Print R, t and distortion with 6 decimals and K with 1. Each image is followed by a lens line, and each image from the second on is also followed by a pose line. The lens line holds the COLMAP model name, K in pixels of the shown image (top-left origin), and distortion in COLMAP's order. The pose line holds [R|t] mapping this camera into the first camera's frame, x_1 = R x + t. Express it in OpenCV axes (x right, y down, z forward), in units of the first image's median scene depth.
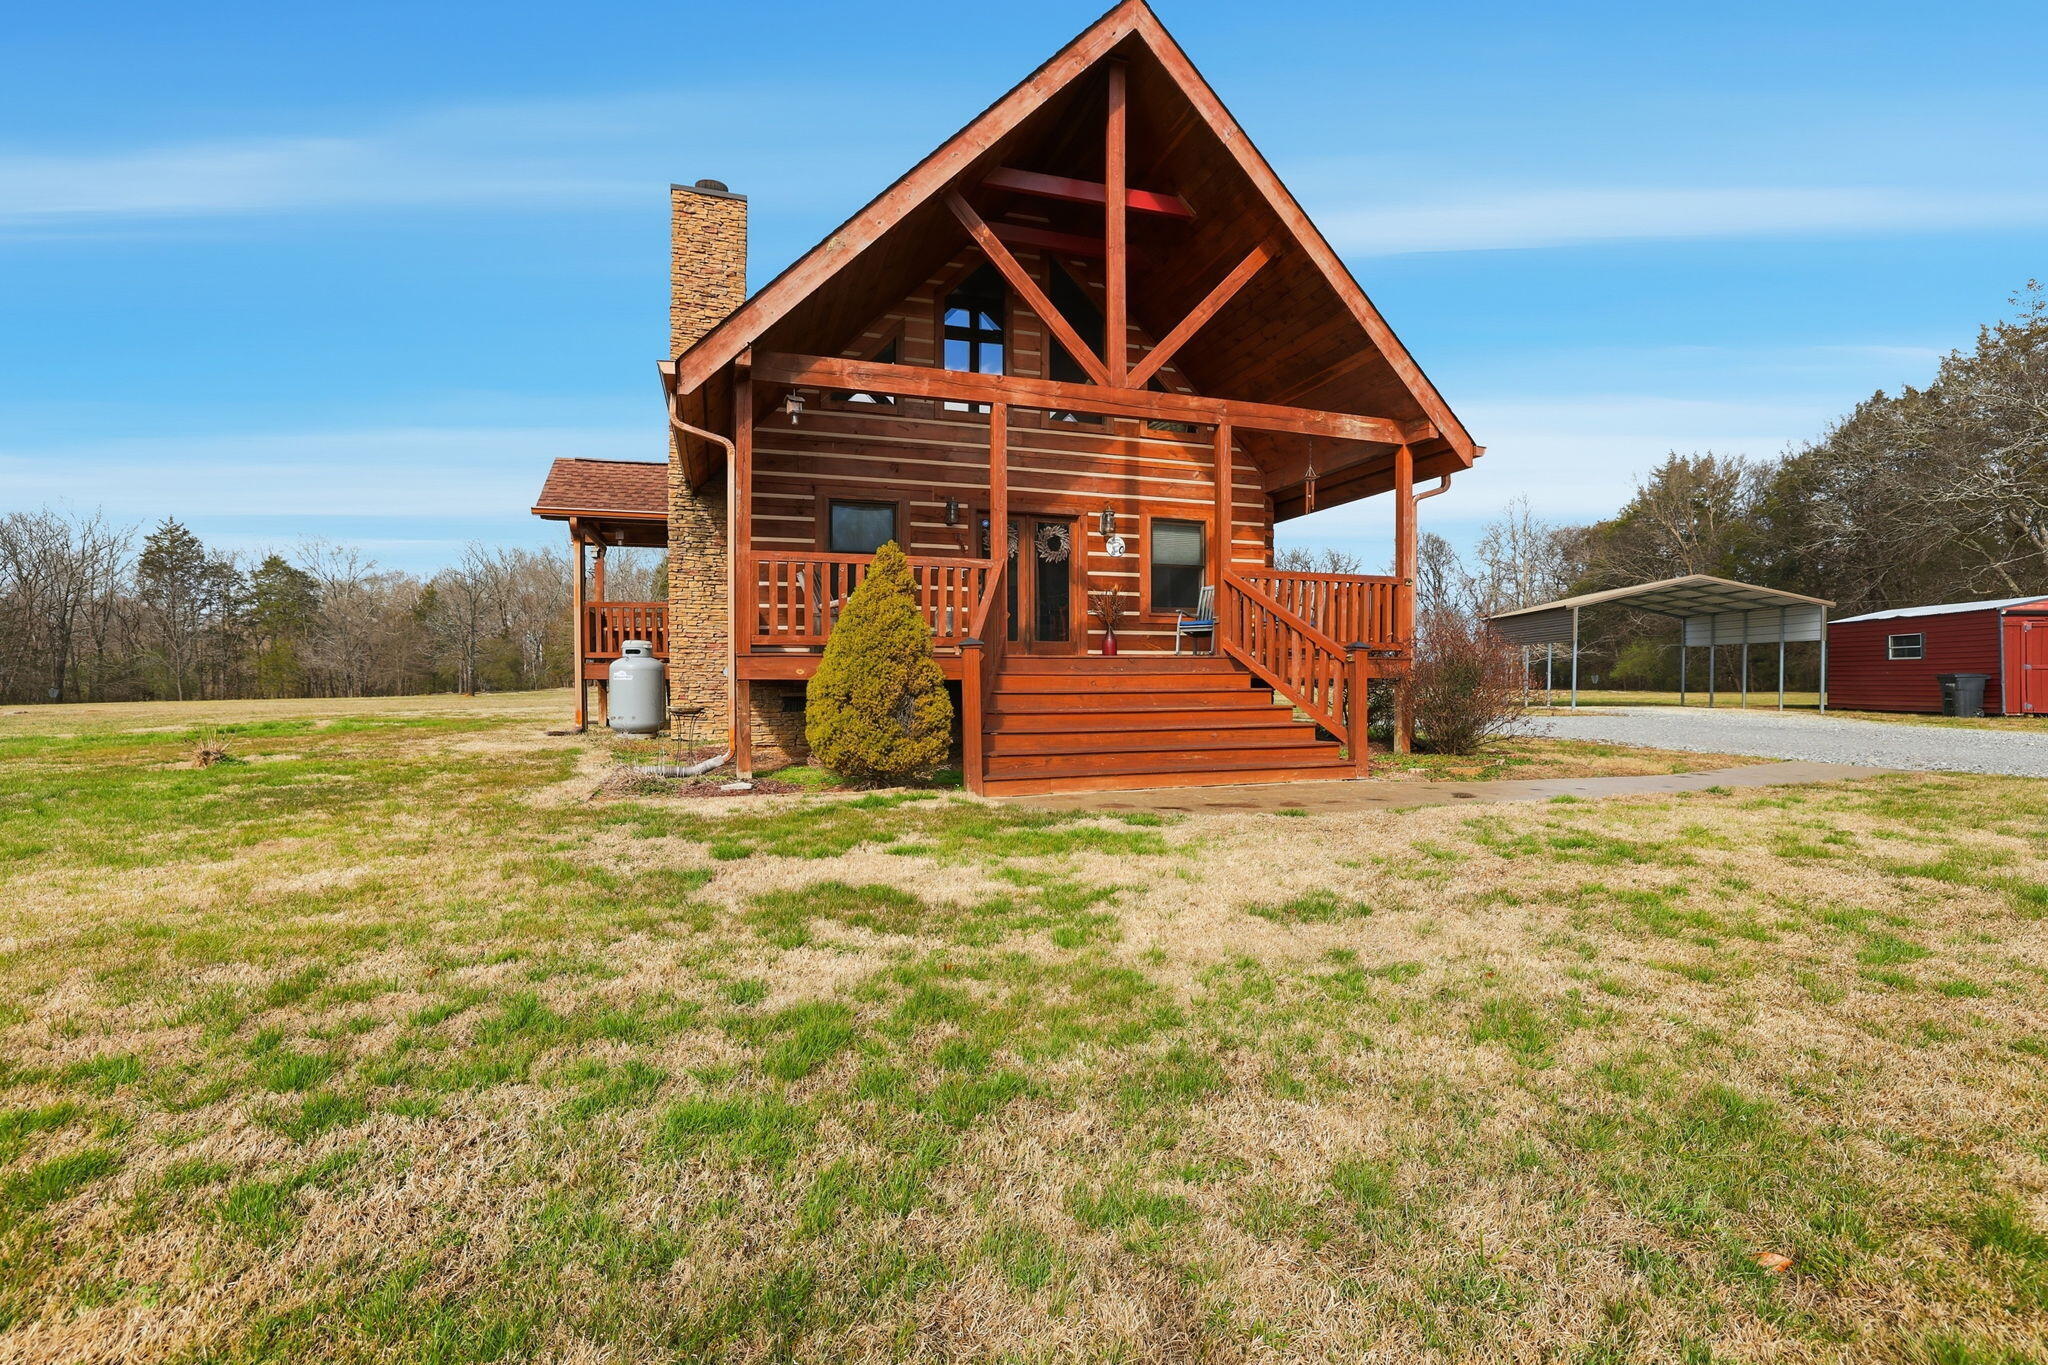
lens RADIAL K [[887.8, 0, 1027.5], [0, 887.8, 697.2], [0, 0, 1]] dist [-0.025854, 0.000670]
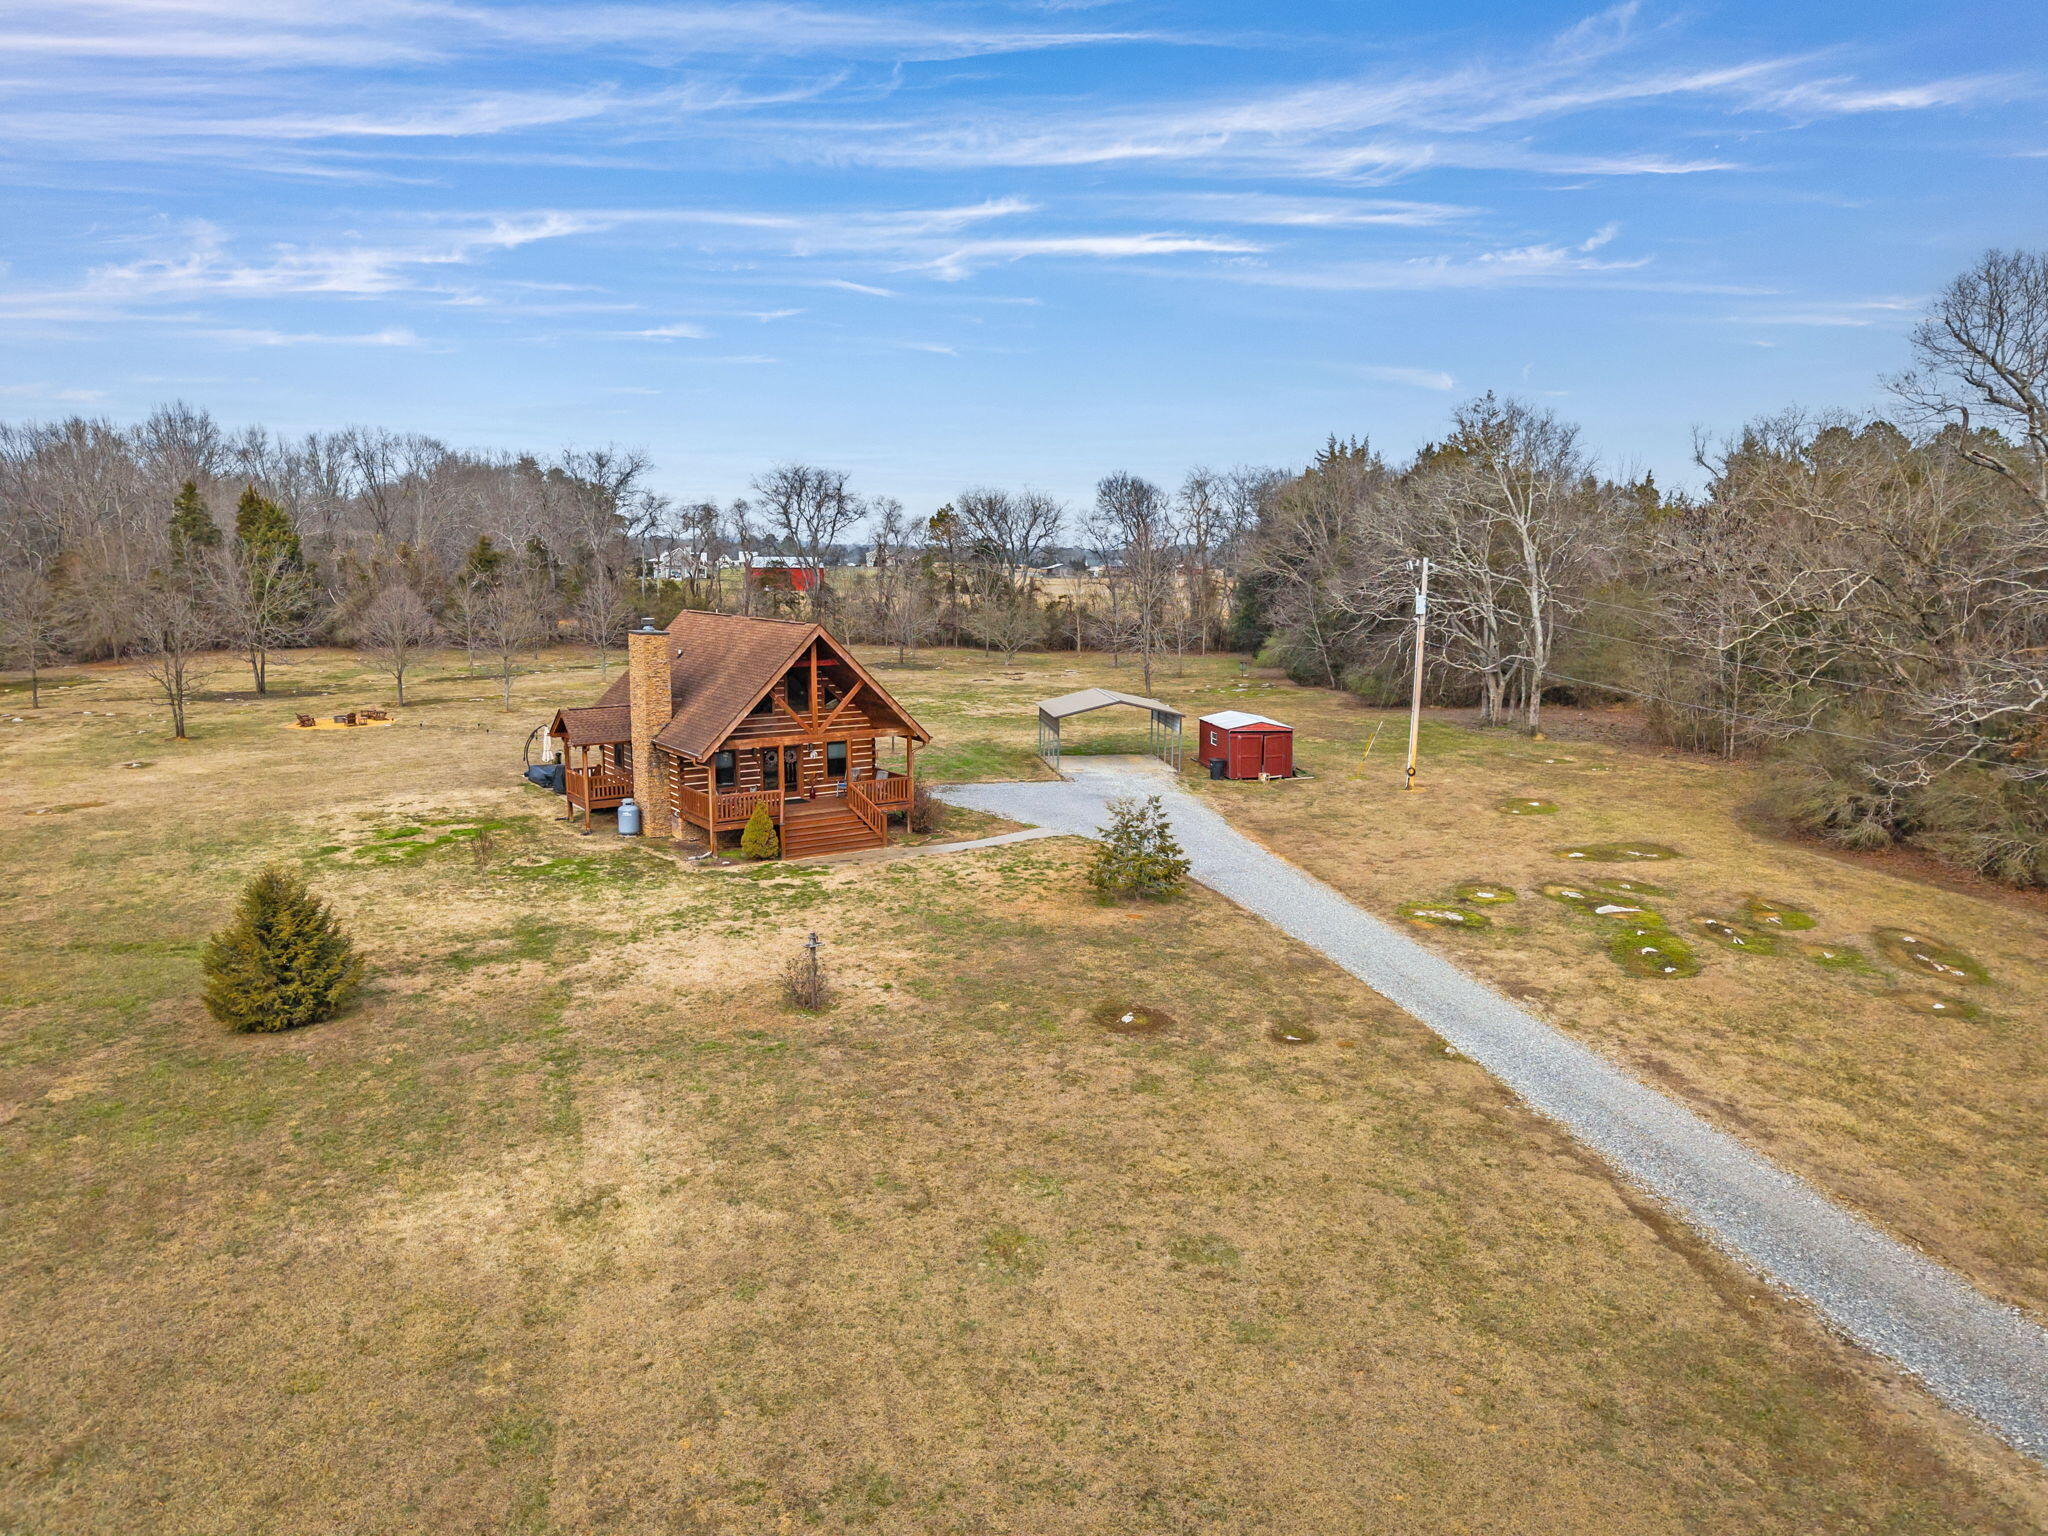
lens RADIAL K [[1372.4, 0, 1024.0], [0, 1372.4, 768.0], [0, 0, 1]] dist [0.067209, -0.083347]
pose [[0.964406, -0.037190, 0.261796, -0.461428], [0.000805, 0.990469, 0.137737, -0.855116], [-0.264423, -0.132623, 0.955244, -3.828263]]
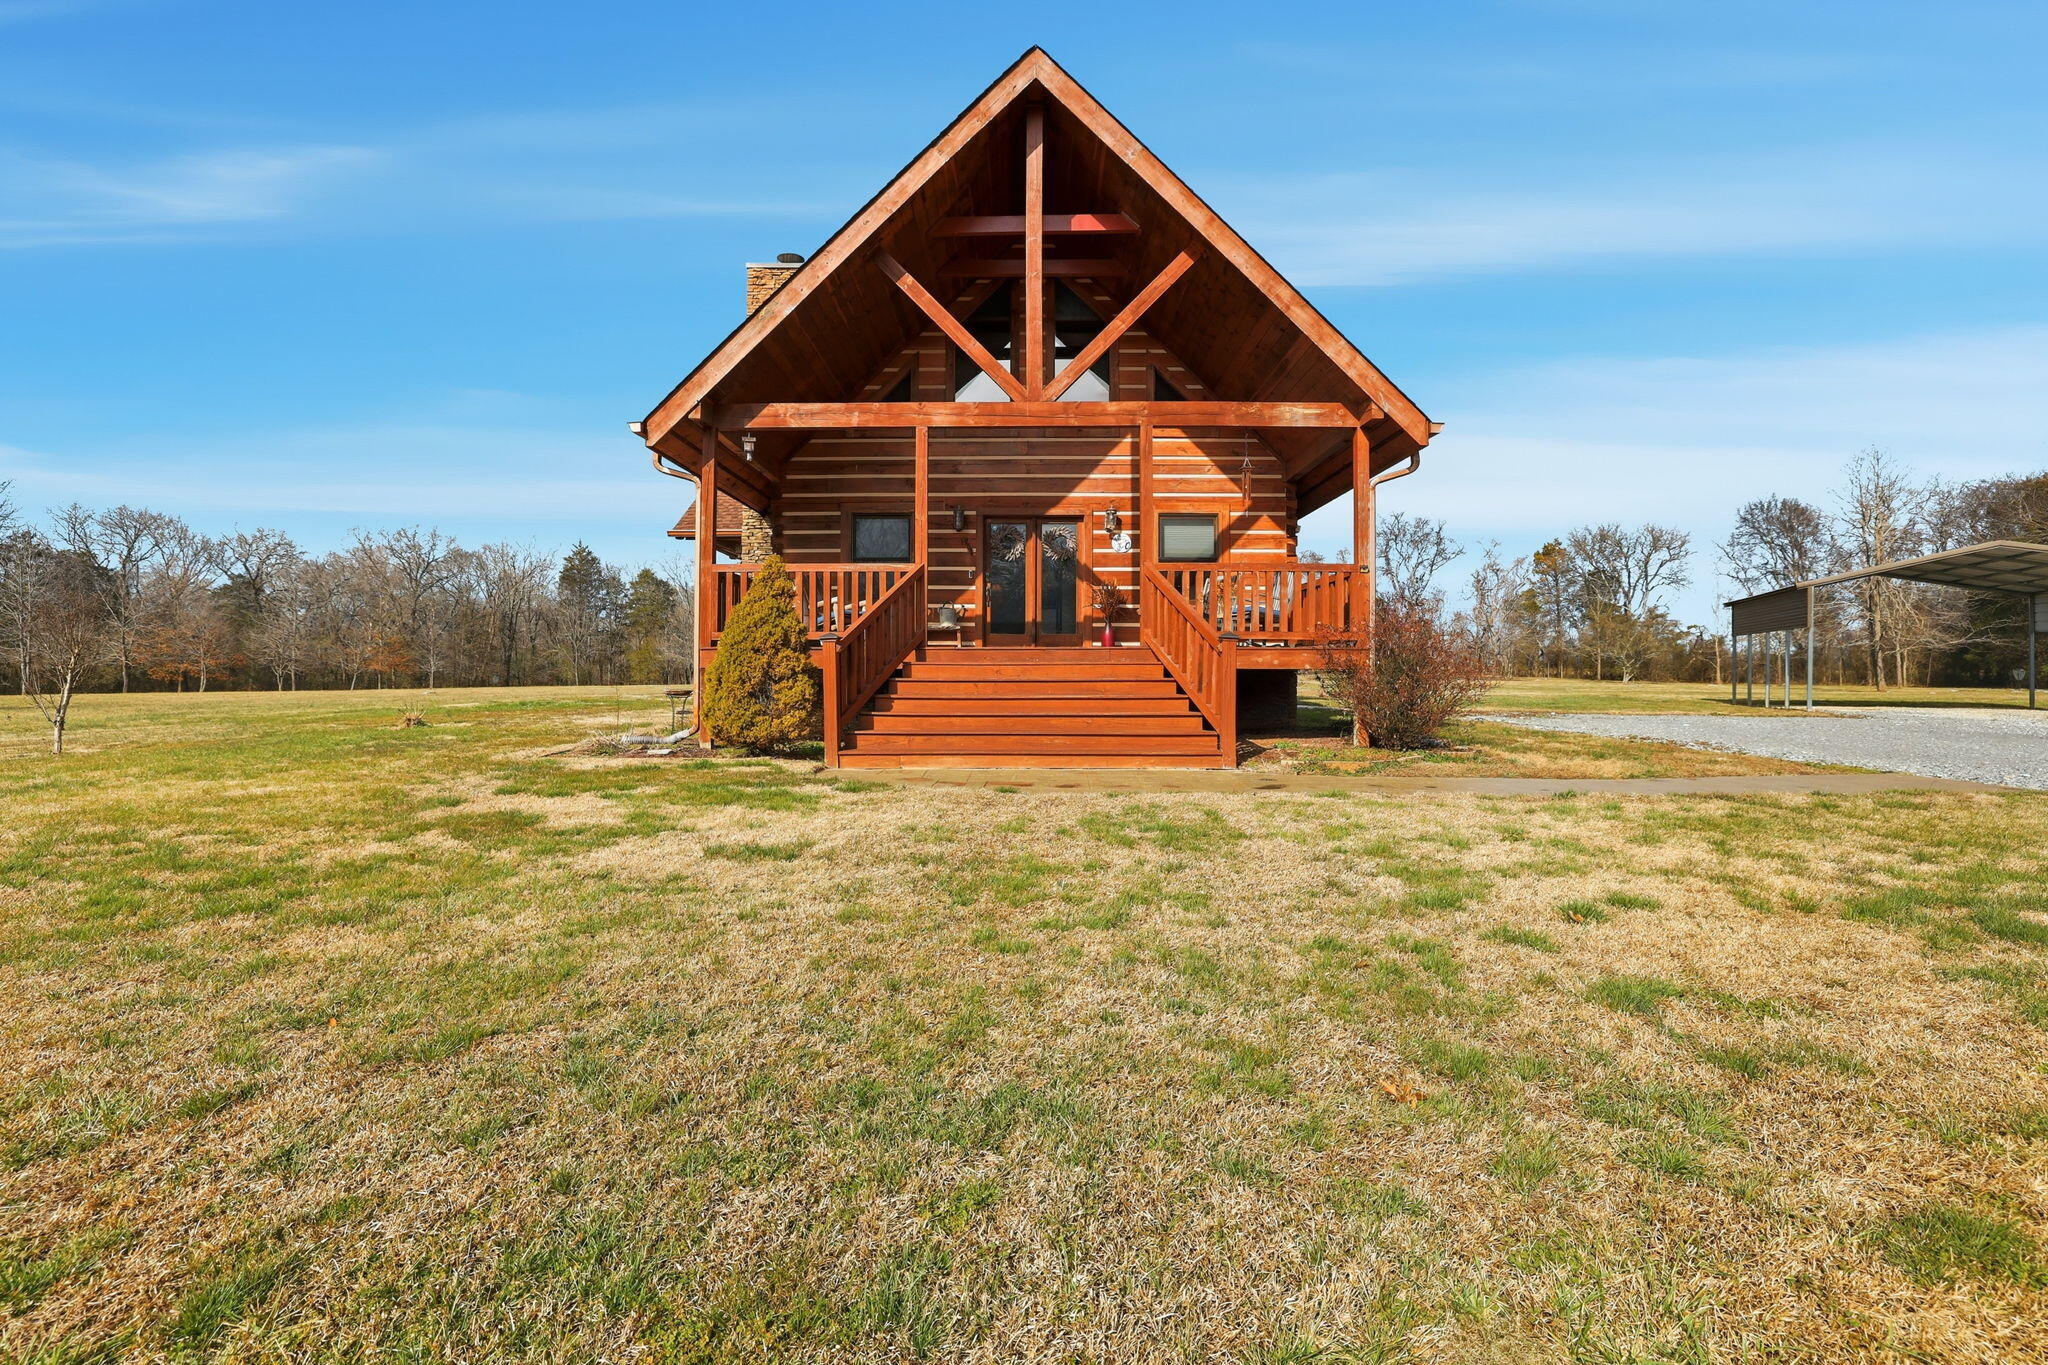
lens RADIAL K [[885.1, 0, 1036.7], [0, 885.1, 668.2], [0, 0, 1]] dist [-0.032072, 0.000428]
pose [[0.947564, 0.002362, -0.319558, 0.410596], [-0.010027, 0.999700, -0.022343, 0.002549], [0.319409, 0.024376, 0.947303, -0.018949]]
